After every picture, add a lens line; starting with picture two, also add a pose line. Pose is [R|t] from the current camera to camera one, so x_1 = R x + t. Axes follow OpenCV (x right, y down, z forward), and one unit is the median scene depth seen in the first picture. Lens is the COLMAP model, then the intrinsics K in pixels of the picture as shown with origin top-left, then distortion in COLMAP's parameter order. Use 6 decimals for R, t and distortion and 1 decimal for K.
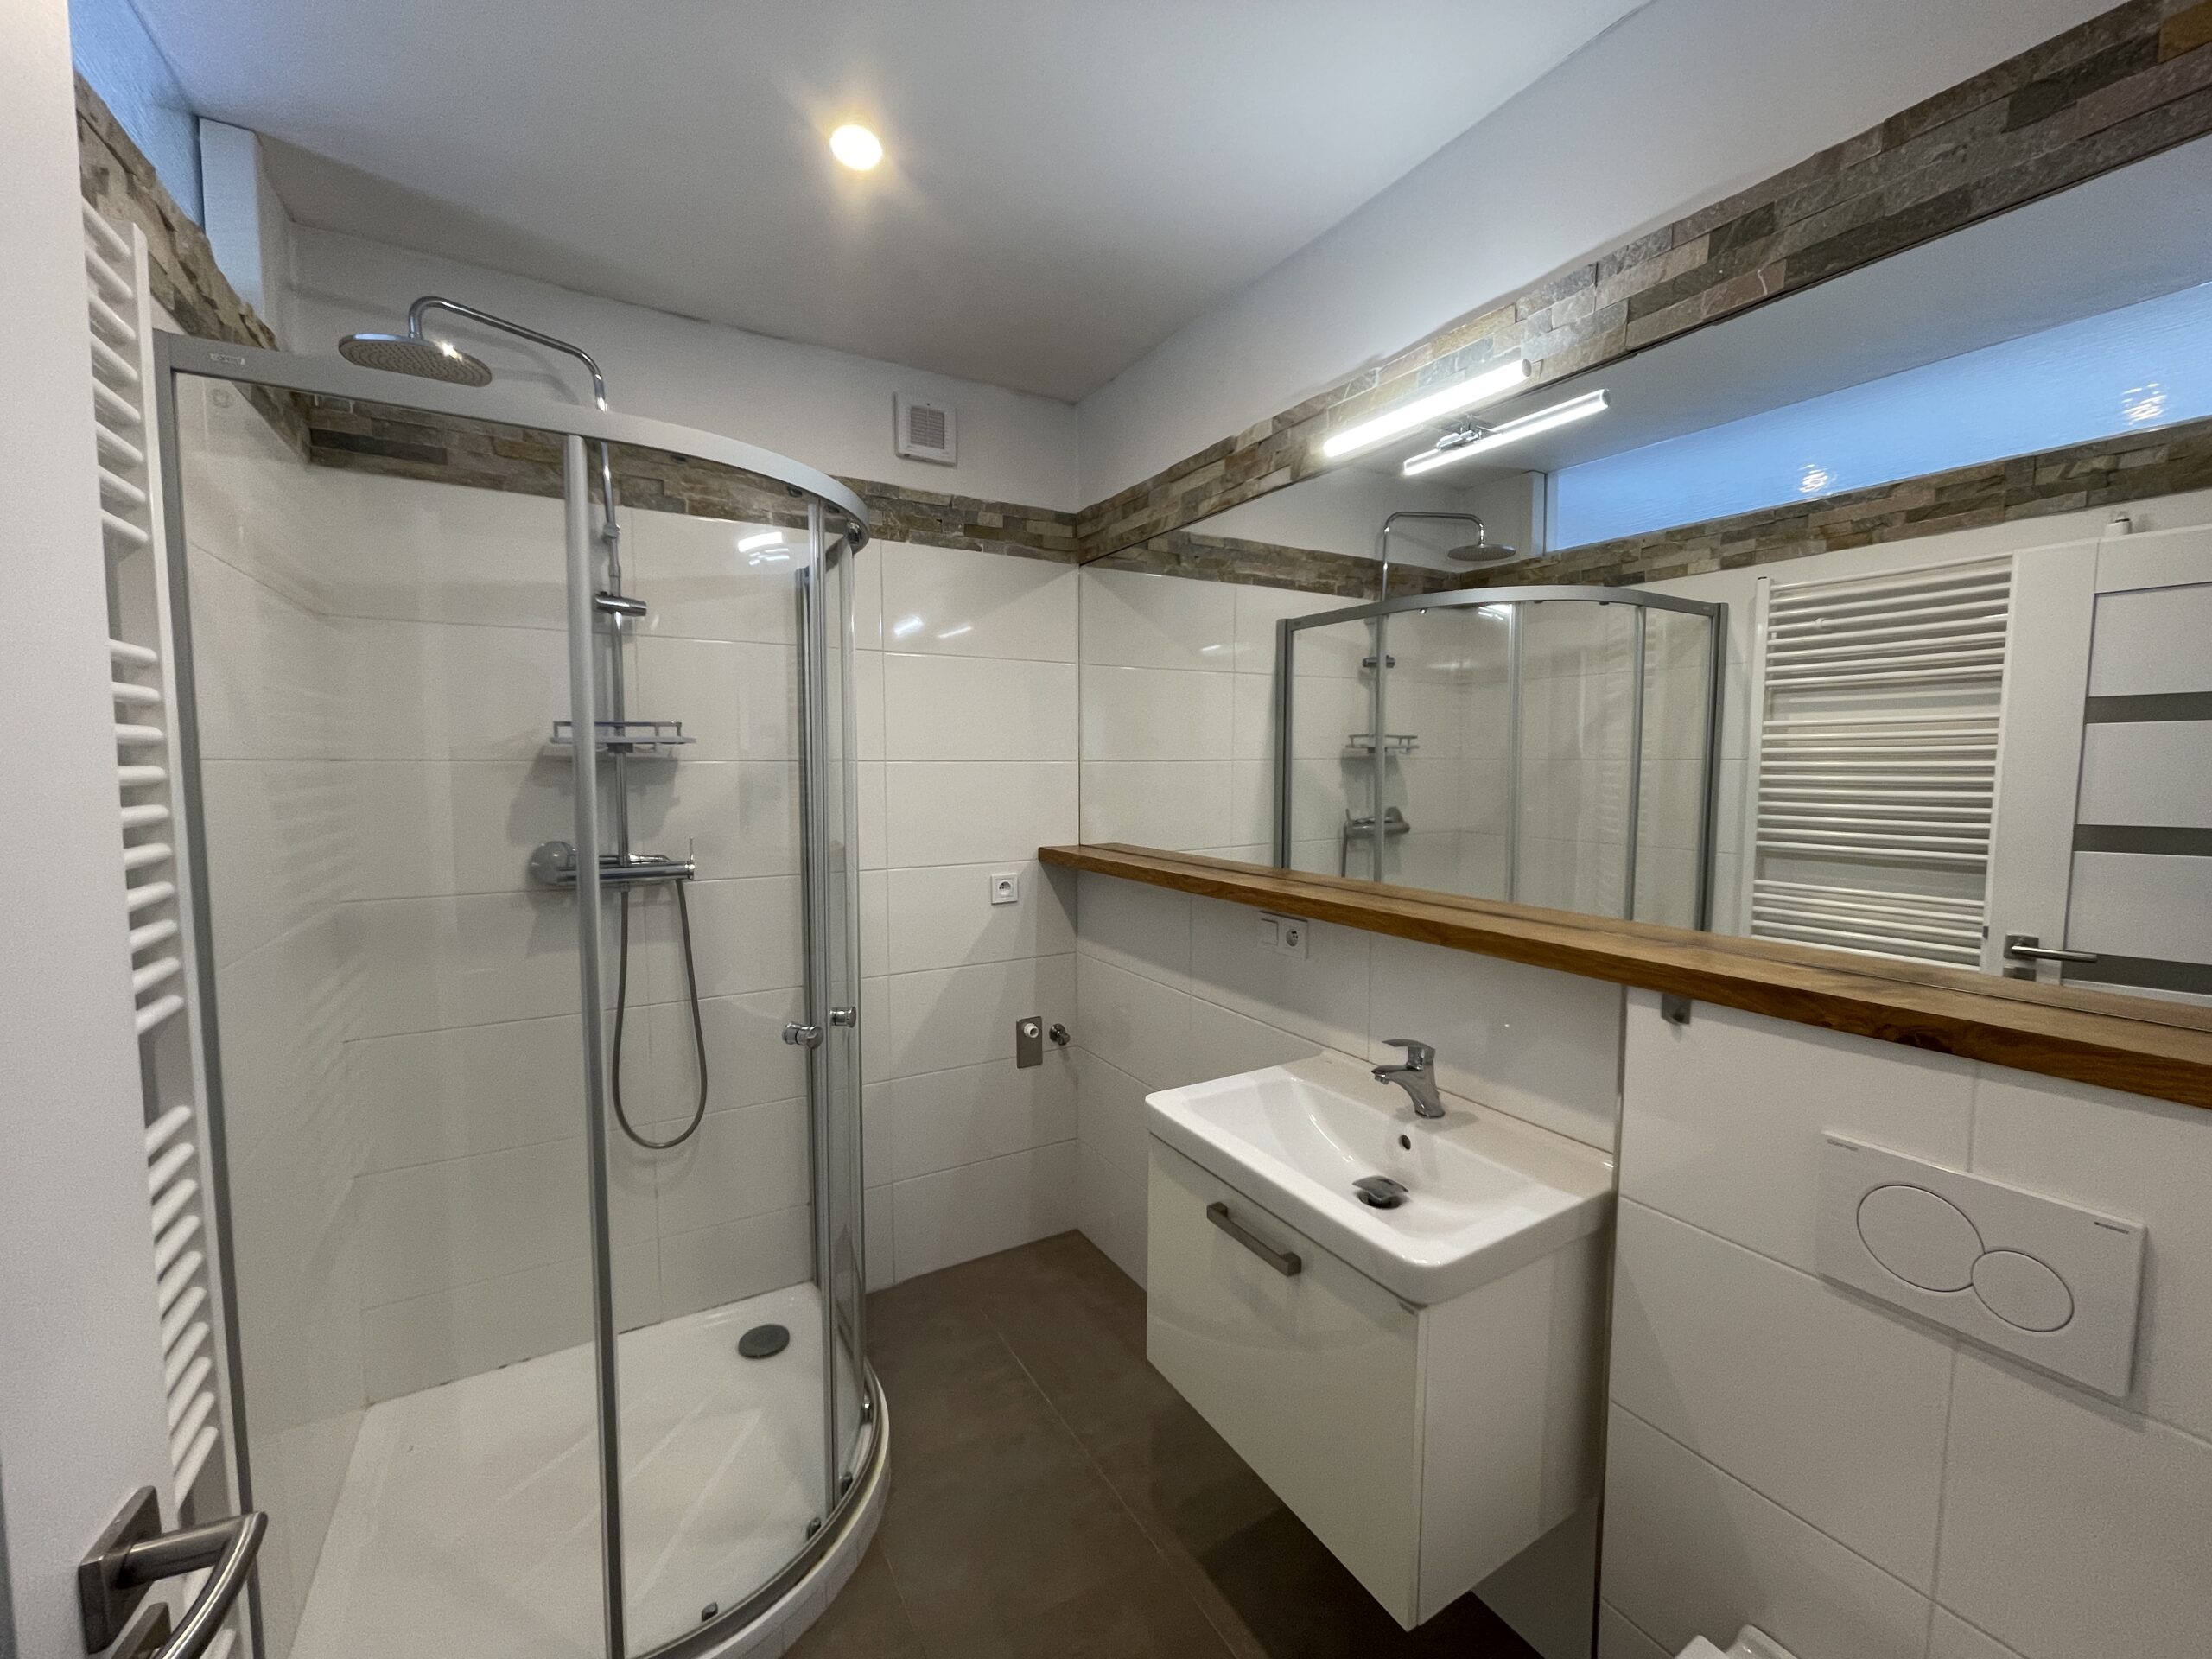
lens RADIAL K [[891.5, 0, 1106.0], [0, 891.5, 829.5], [0, 0, 1]] dist [-0.009181, 0.002905]
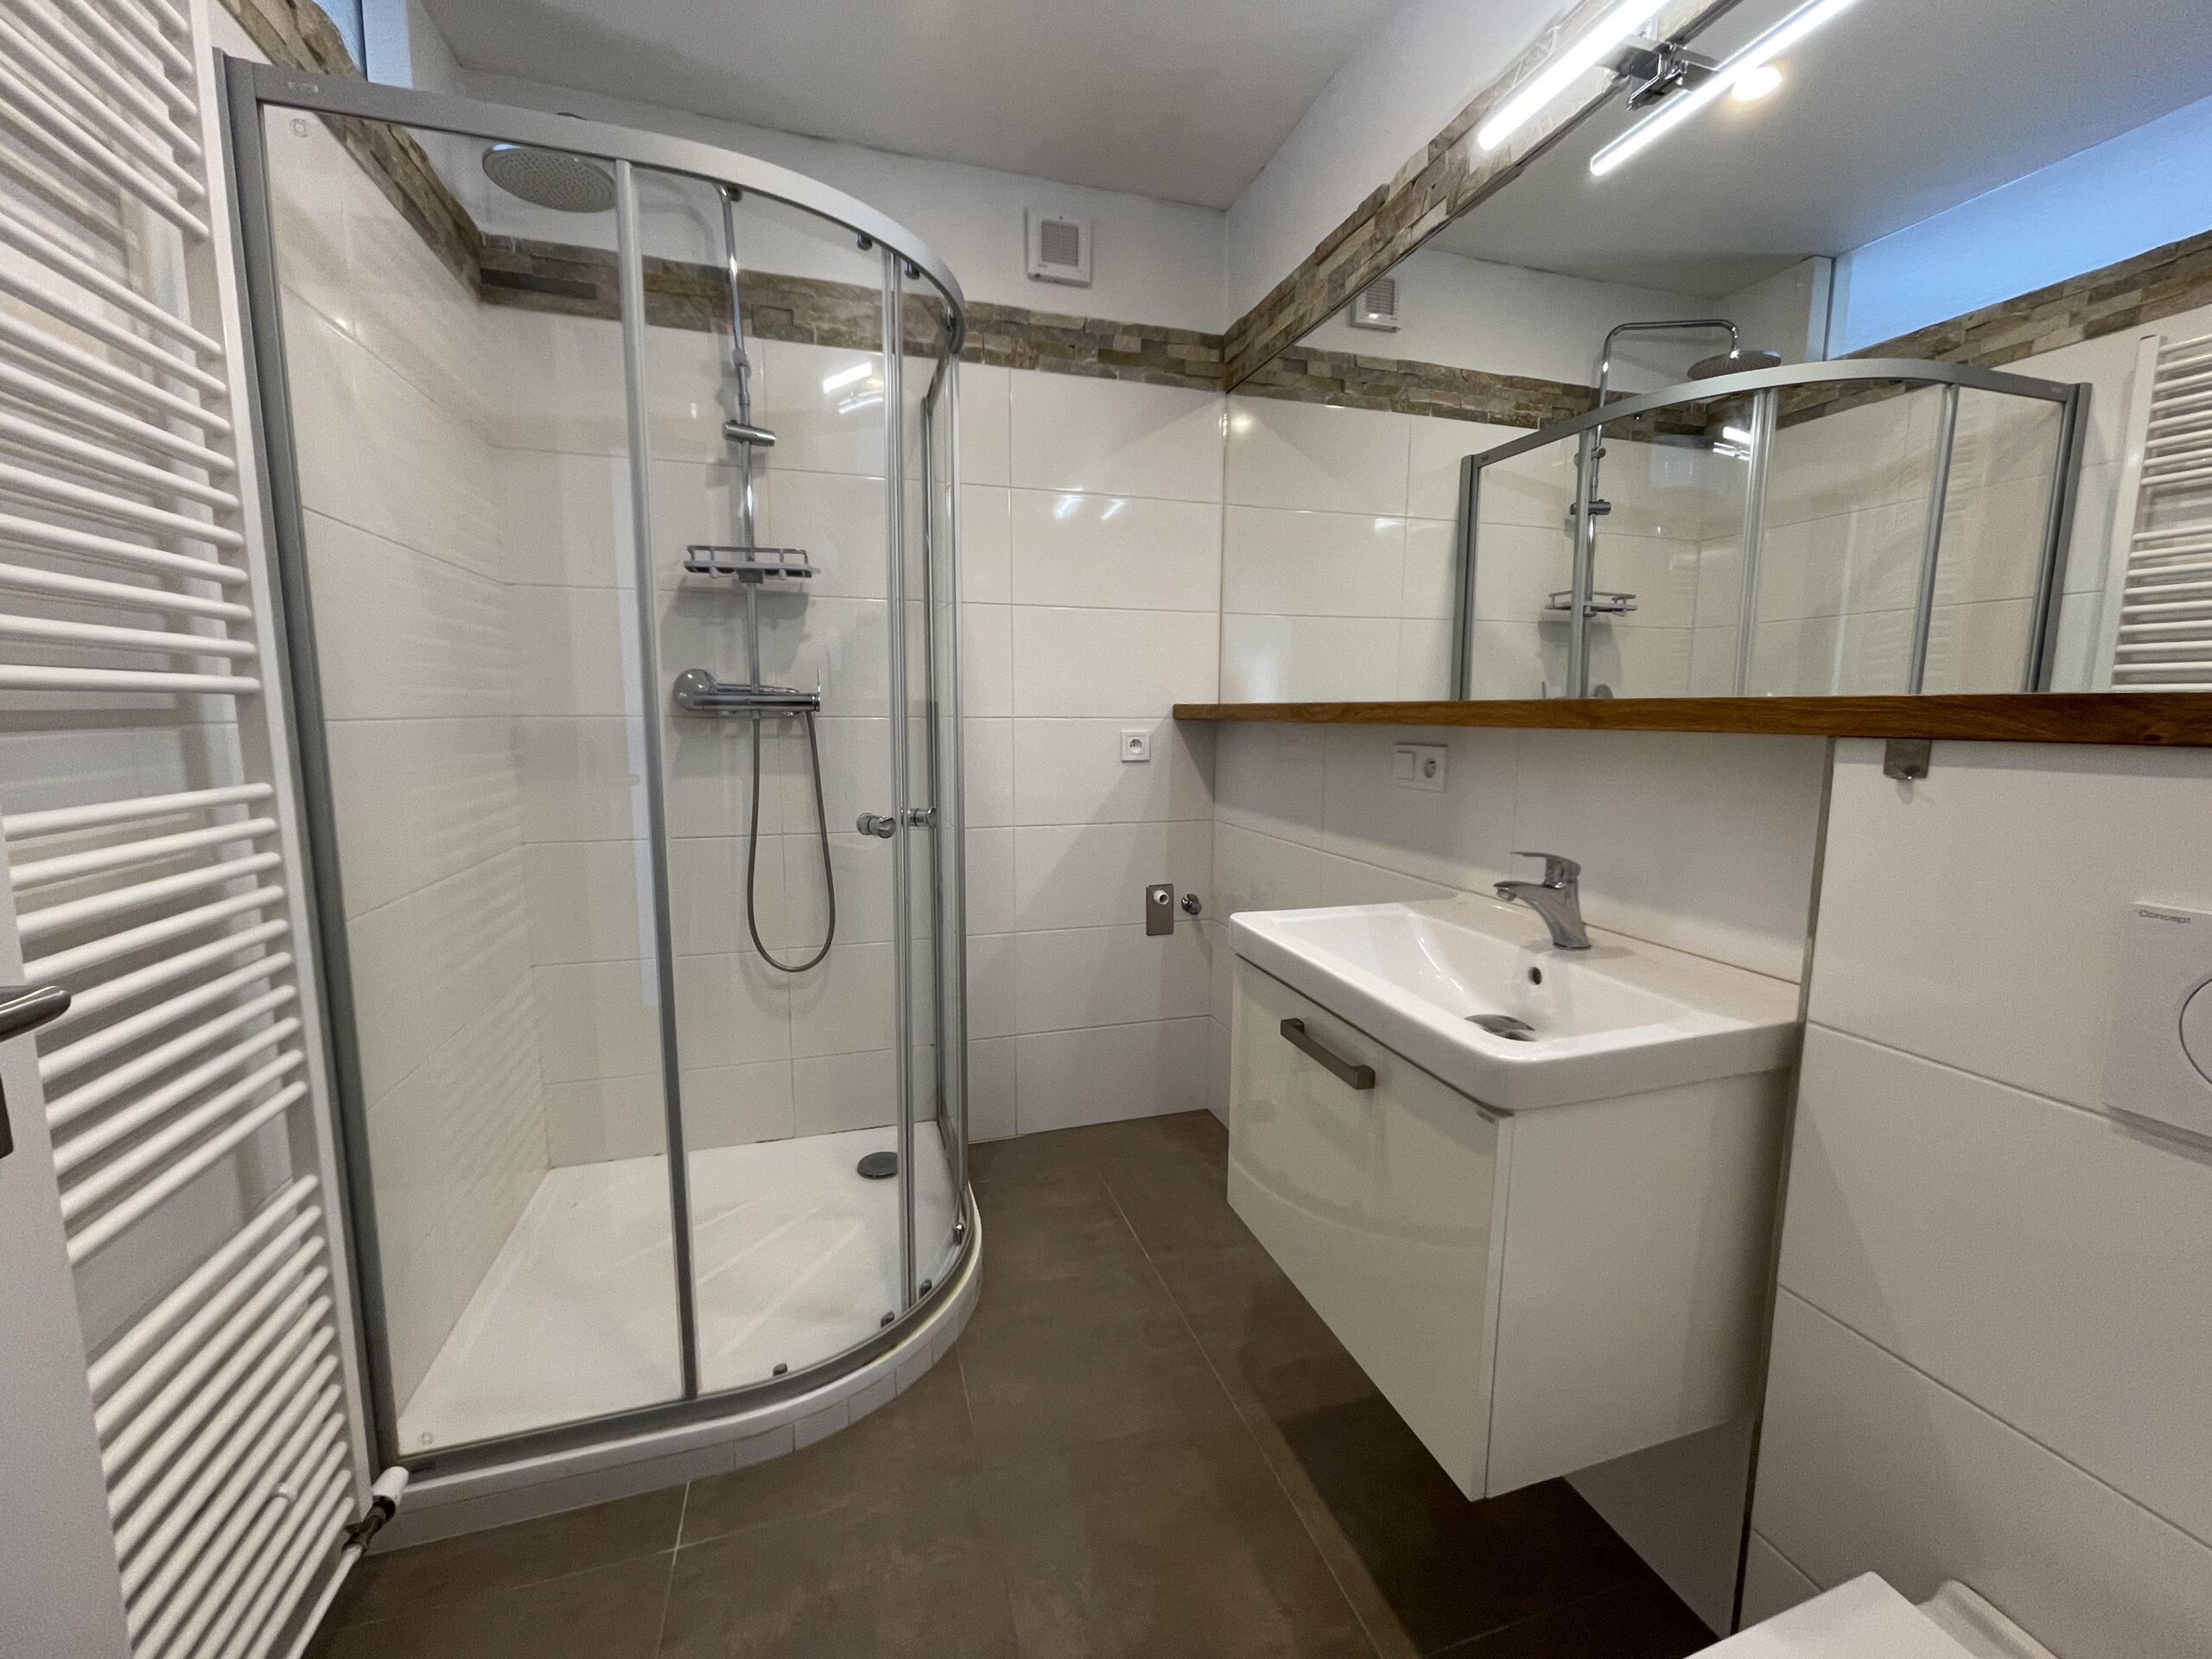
lens RADIAL K [[891.5, 0, 1106.0], [0, 891.5, 829.5], [0, 0, 1]] dist [-0.009181, 0.002905]
pose [[0.972989, 0.034189, -0.228307, 0.092202], [-0.021468, 0.998087, 0.057971, 0.123649], [0.229852, -0.051504, 0.971862, 0.076201]]
